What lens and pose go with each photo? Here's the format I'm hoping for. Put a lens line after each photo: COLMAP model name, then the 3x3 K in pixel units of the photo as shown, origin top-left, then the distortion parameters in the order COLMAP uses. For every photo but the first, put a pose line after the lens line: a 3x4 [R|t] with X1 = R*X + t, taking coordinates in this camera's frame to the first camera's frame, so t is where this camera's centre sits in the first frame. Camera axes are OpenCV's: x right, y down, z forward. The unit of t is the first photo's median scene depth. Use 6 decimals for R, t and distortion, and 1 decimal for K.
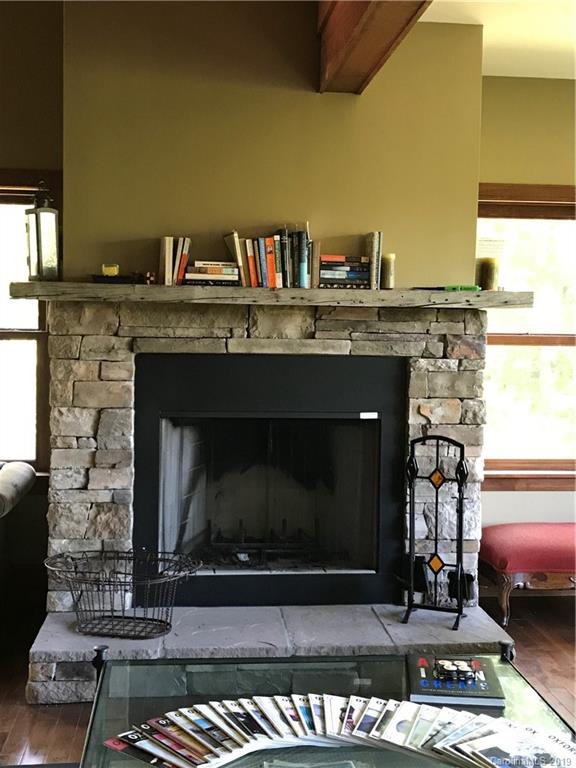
lens RADIAL K [[984.2, 0, 288.4], [0, 984.2, 385.0], [0, 0, 1]] dist [0.071446, 0.000000]
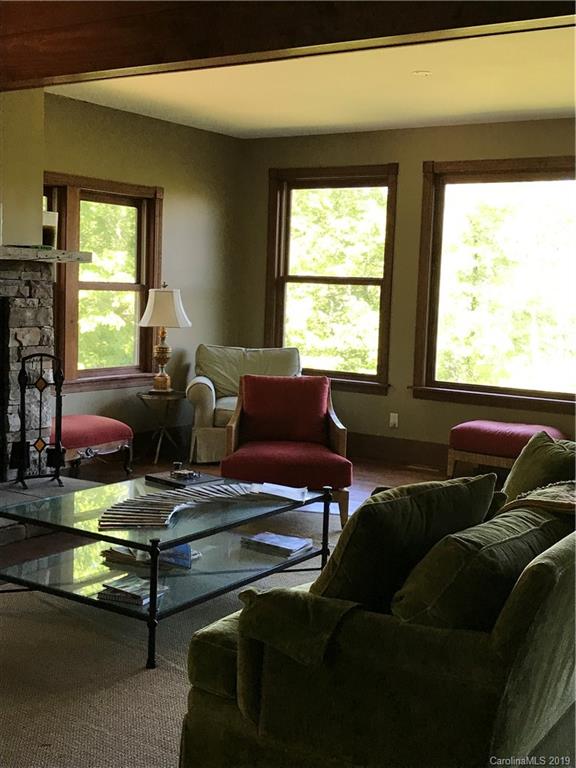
lens RADIAL K [[984.2, 0, 289.1], [0, 984.2, 383.6], [0, 0, 1]] dist [0.071446, 0.000000]
pose [[0.658541, -0.077624, 0.748530, -0.645021], [0.032924, 0.996685, 0.074393, 0.001249], [-0.751824, -0.024346, 0.658914, -0.182327]]
